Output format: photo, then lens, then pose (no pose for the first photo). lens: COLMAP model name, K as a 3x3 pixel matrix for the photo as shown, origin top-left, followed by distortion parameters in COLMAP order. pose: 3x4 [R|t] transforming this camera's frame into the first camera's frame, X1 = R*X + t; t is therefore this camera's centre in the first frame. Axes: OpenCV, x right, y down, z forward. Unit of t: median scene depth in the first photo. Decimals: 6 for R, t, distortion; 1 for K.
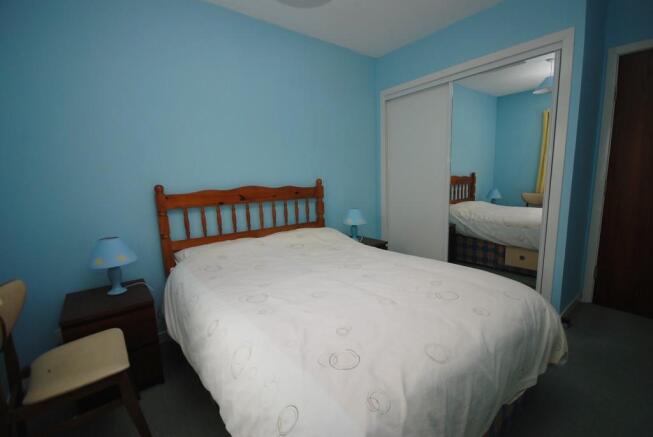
lens RADIAL K [[285.5, 0, 333.4], [0, 285.5, 222.3], [0, 0, 1]] dist [-0.000978, -0.007507]
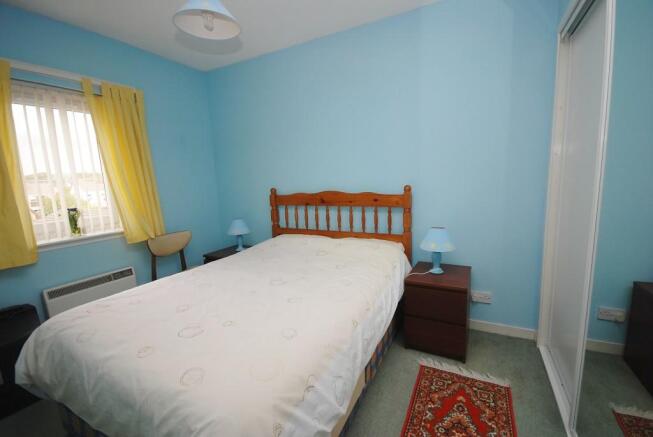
lens RADIAL K [[285.5, 0, 333.0], [0, 285.5, 217.2], [0, 0, 1]] dist [-0.000978, -0.007507]
pose [[0.414677, 0.128057, -0.900913, 0.704091], [-0.131111, 0.988126, 0.080106, -0.112428], [0.900474, 0.084901, 0.426543, 0.526337]]
